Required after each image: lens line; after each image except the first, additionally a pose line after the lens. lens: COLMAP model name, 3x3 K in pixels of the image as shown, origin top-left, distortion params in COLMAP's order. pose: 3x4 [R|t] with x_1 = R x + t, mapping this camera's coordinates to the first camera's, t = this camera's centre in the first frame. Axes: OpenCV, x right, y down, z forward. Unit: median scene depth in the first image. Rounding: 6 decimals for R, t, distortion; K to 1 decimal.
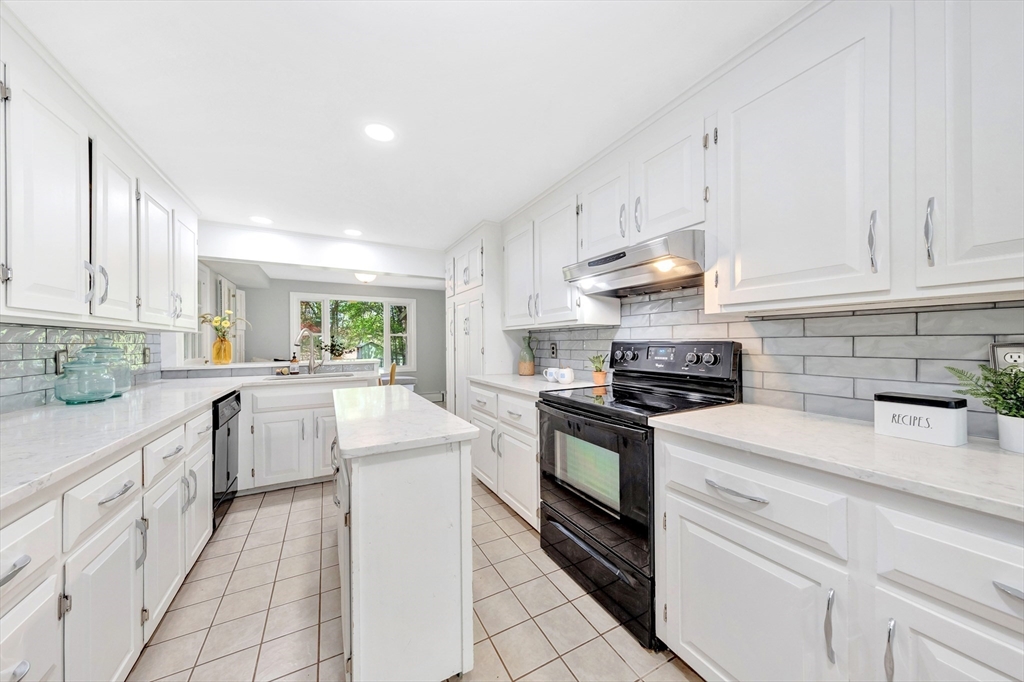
lens RADIAL K [[345.9, 0, 513.8], [0, 345.9, 341.4], [0, 0, 1]] dist [0.005095, -0.000448]
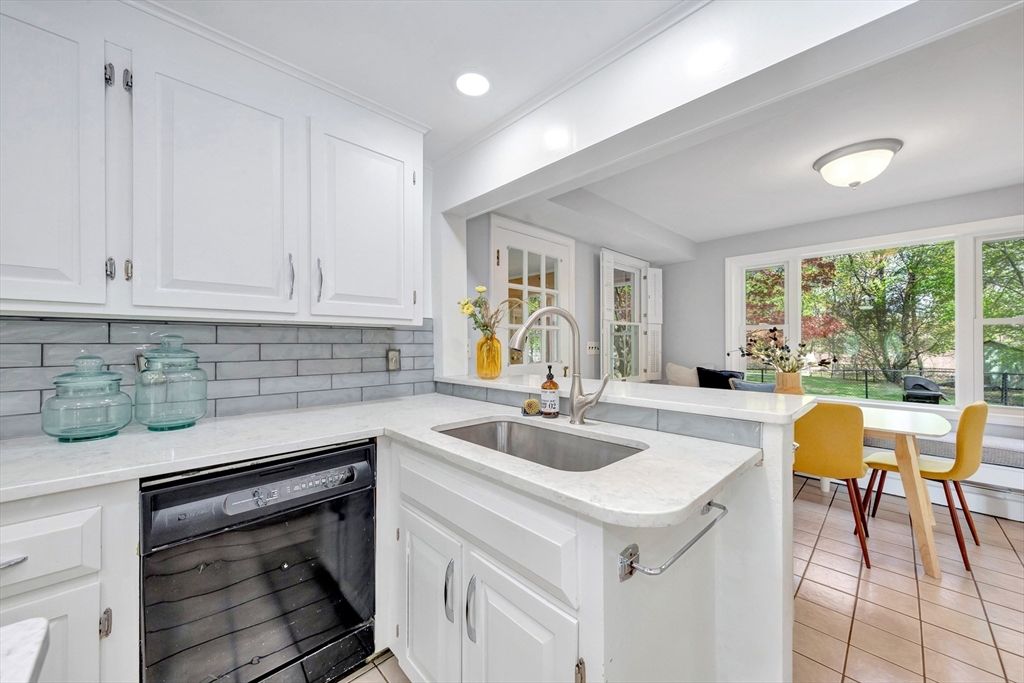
lens RADIAL K [[373.6, 0, 503.2], [0, 373.6, 341.6], [0, 0, 1]] dist [-0.000698, -0.000004]
pose [[0.254122, 0.000405, -0.967172, -0.248220], [0.002685, 0.999996, 0.001124, 0.002537], [0.967168, -0.002882, 0.254120, 1.017116]]
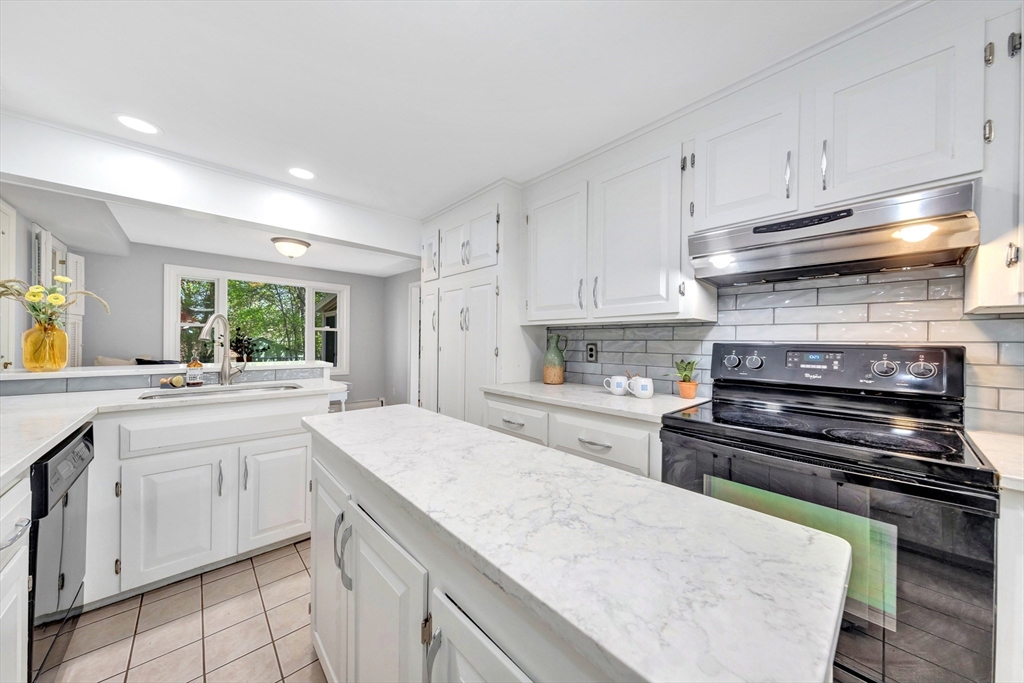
lens RADIAL K [[345.9, 0, 513.2], [0, 345.9, 342.2], [0, 0, 1]] dist [0.005095, -0.000448]
pose [[0.969536, 0.017405, 0.244328, -0.278182], [-0.018600, 0.999824, 0.002586, 0.004246], [-0.244240, -0.007051, 0.969689, 0.303423]]
